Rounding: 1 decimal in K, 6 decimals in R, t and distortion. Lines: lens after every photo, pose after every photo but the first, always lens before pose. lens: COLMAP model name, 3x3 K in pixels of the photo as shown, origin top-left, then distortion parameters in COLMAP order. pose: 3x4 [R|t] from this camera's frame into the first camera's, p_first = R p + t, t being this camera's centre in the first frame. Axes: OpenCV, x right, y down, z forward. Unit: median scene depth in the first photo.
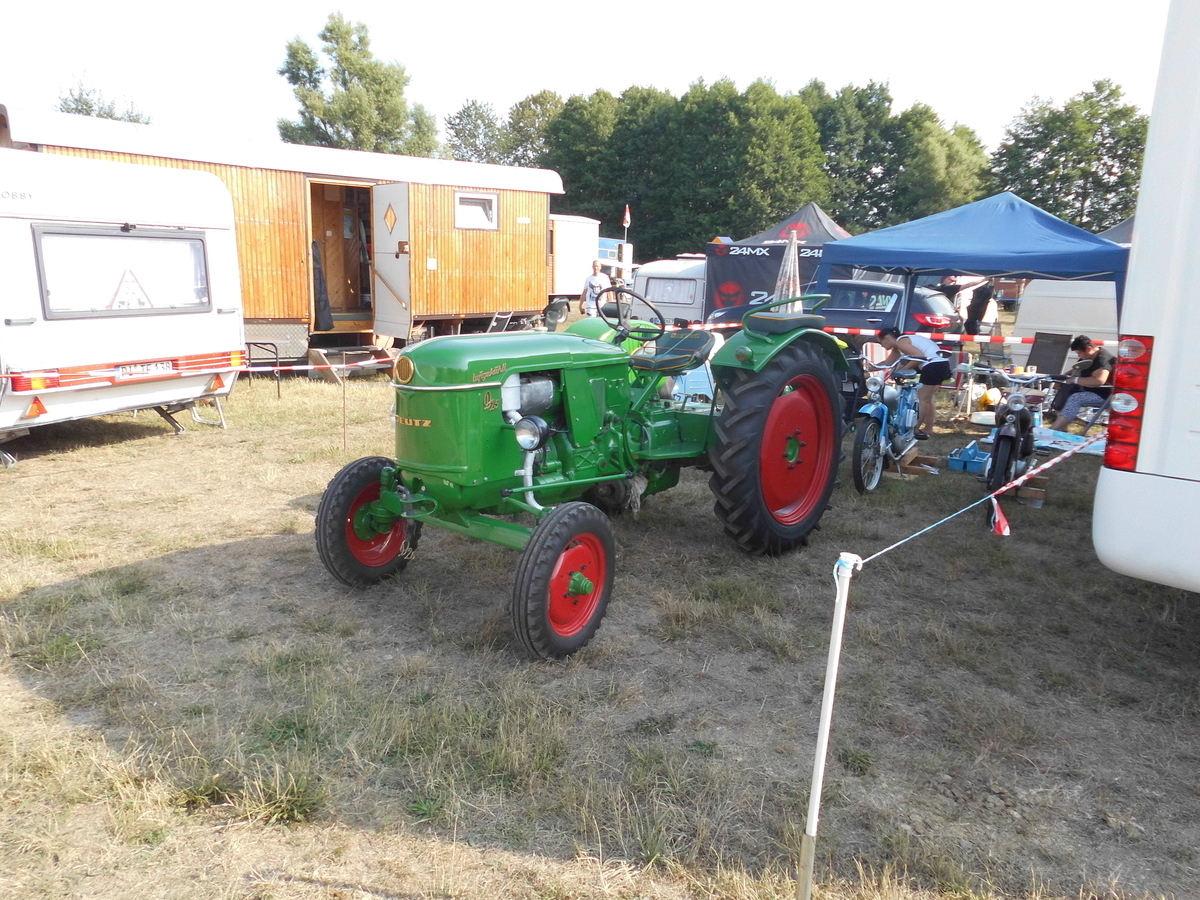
lens RADIAL K [[901.2, 0, 603.1], [0, 901.2, 447.9], [0, 0, 1]] dist [-0.008952, 0.020268]
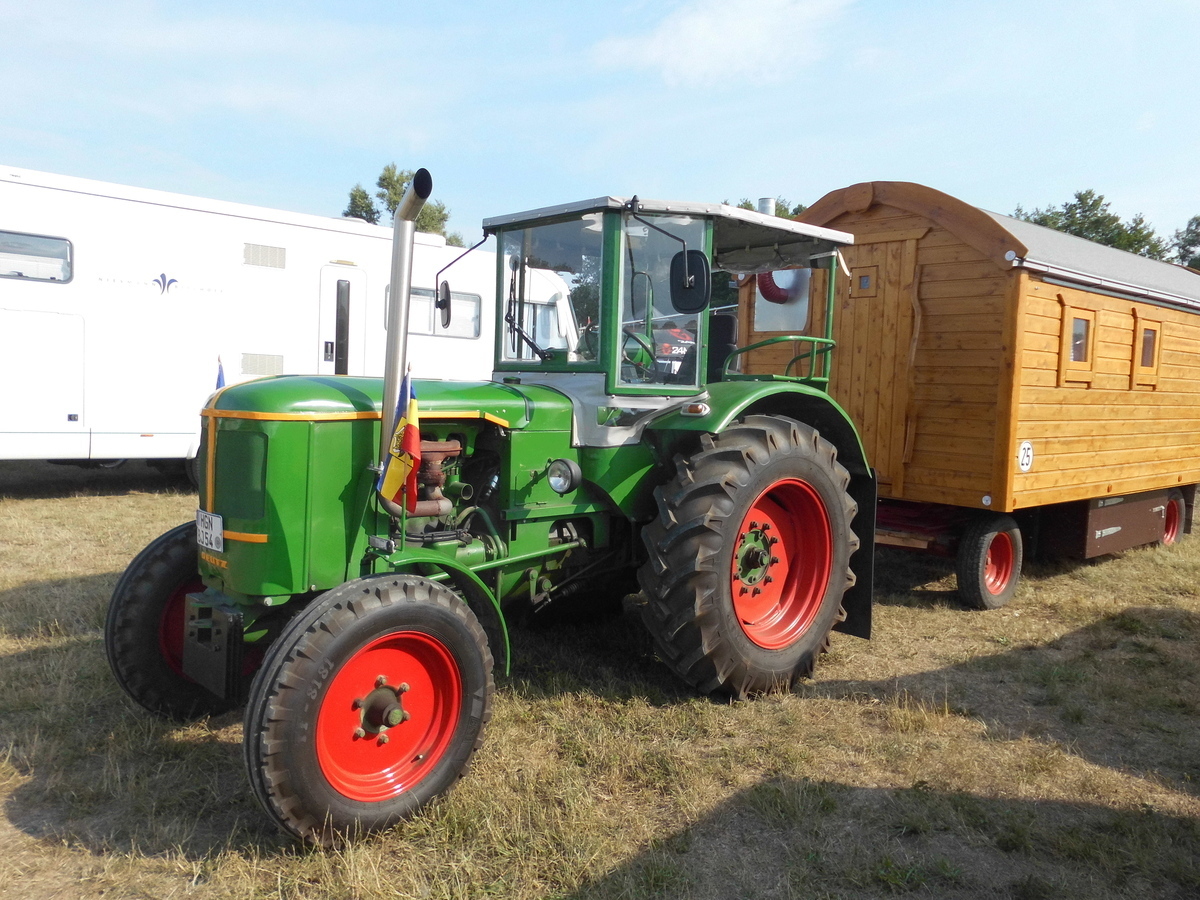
lens RADIAL K [[901.2, 0, 600.5], [0, 901.2, 452.2], [0, 0, 1]] dist [-0.008952, 0.020268]
pose [[0.985154, 0.008192, -0.171478, 0.167642], [-0.027855, 0.993252, -0.112578, 0.022213], [0.169399, 0.115683, 0.978735, -0.074260]]
